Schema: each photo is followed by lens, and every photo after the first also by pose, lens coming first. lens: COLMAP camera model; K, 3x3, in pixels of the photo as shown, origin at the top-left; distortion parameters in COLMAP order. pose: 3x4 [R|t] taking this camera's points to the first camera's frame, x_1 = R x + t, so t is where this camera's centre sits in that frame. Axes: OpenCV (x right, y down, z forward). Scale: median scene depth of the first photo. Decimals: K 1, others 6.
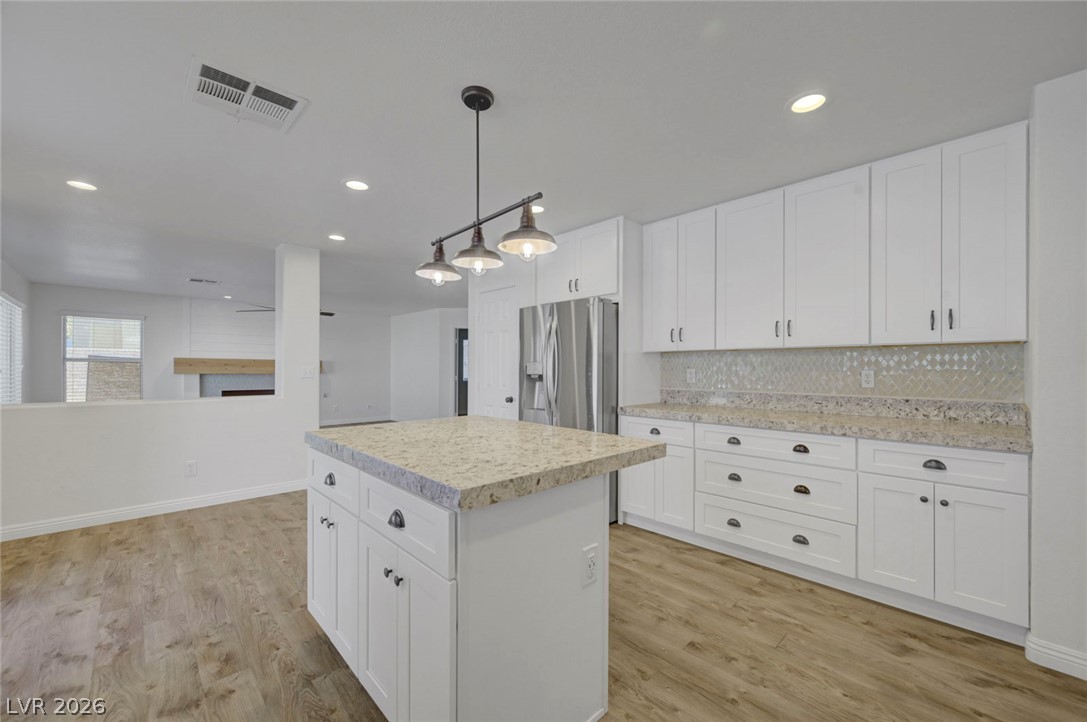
lens RADIAL K [[431.4, 0, 549.6], [0, 431.4, 370.6], [0, 0, 1]] dist [-0.000798, 0.000634]
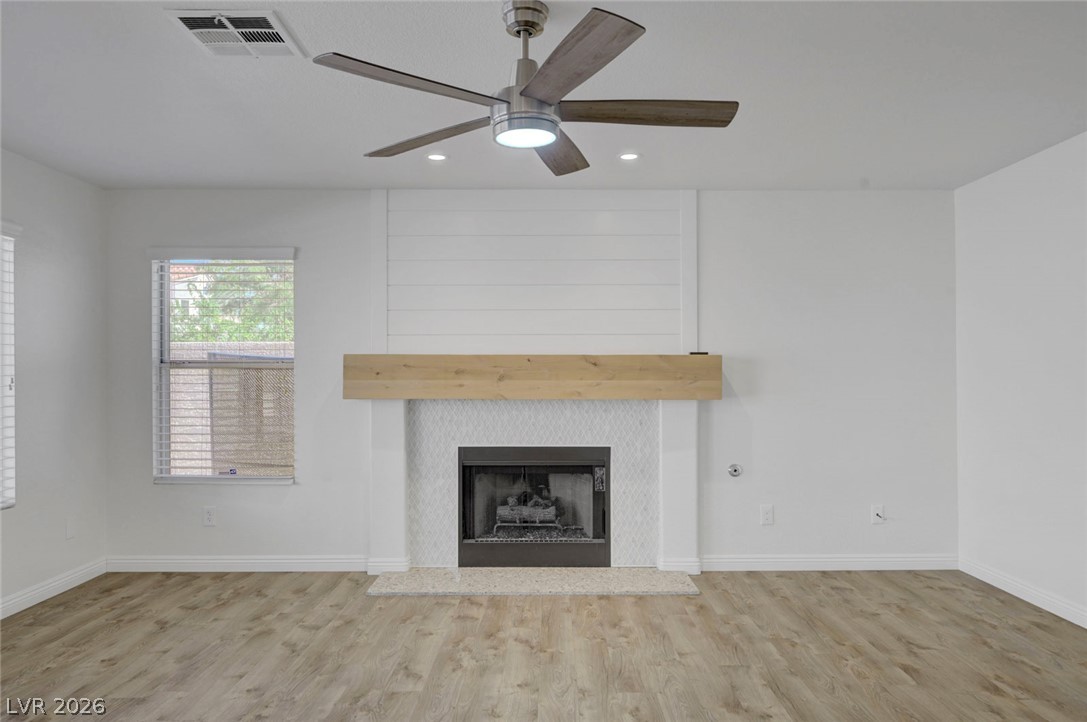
lens RADIAL K [[730.2, 0, 546.2], [0, 730.2, 366.8], [0, 0, 1]] dist [-0.004984, 0.003500]
pose [[0.714392, -0.018370, -0.699504, -0.328494], [0.004250, 0.999751, -0.021915, -0.005259], [0.699732, 0.012683, 0.714292, 0.695996]]
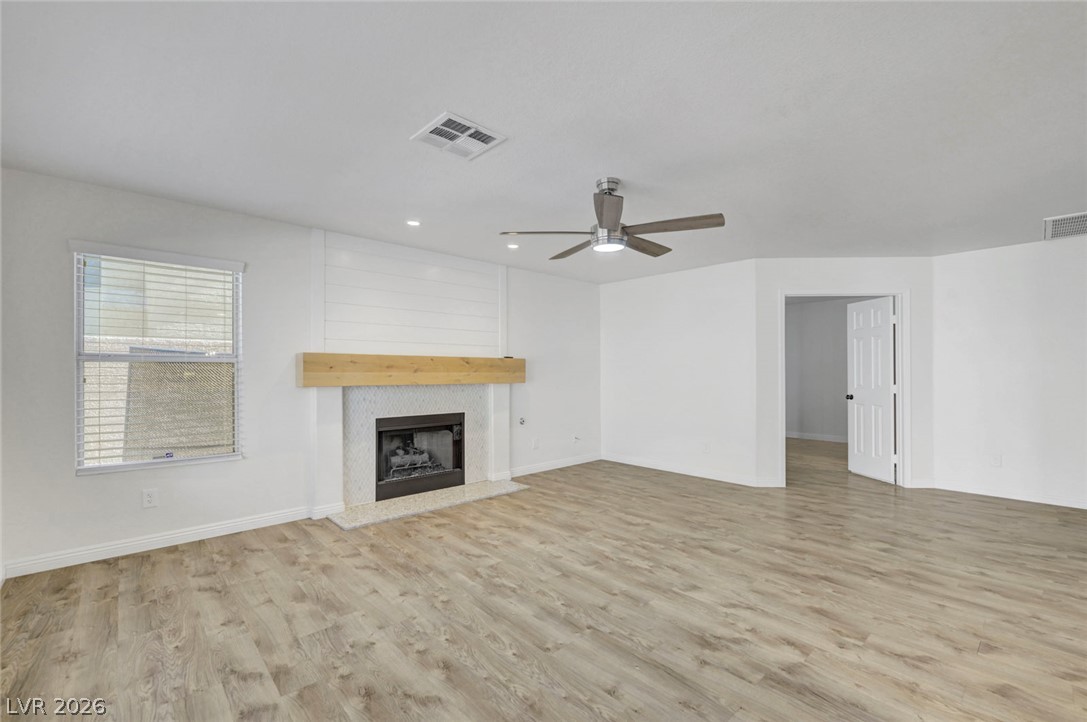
lens RADIAL K [[460.2, 0, 542.9], [0, 460.2, 364.2], [0, 0, 1]] dist [-0.000575, -0.000009]
pose [[0.999398, -0.007537, -0.033878, -0.604364], [0.006935, 0.999817, -0.017853, -0.006606], [0.034007, 0.017607, 0.999267, 0.520425]]
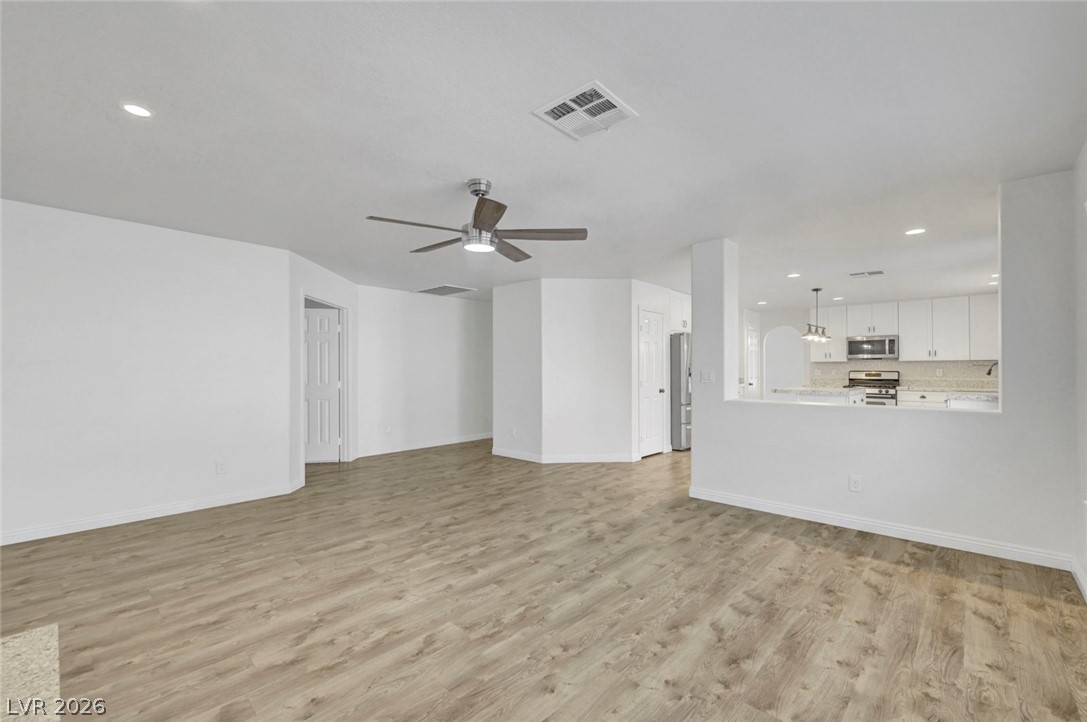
lens RADIAL K [[460.2, 0, 546.4], [0, 460.2, 362.8], [0, 0, 1]] dist [-0.000575, -0.000009]
pose [[-0.045974, 0.009668, 0.998896, -0.967938], [0.003791, 0.999948, -0.009503, -0.009086], [-0.998935, 0.003350, -0.046008, 0.881637]]
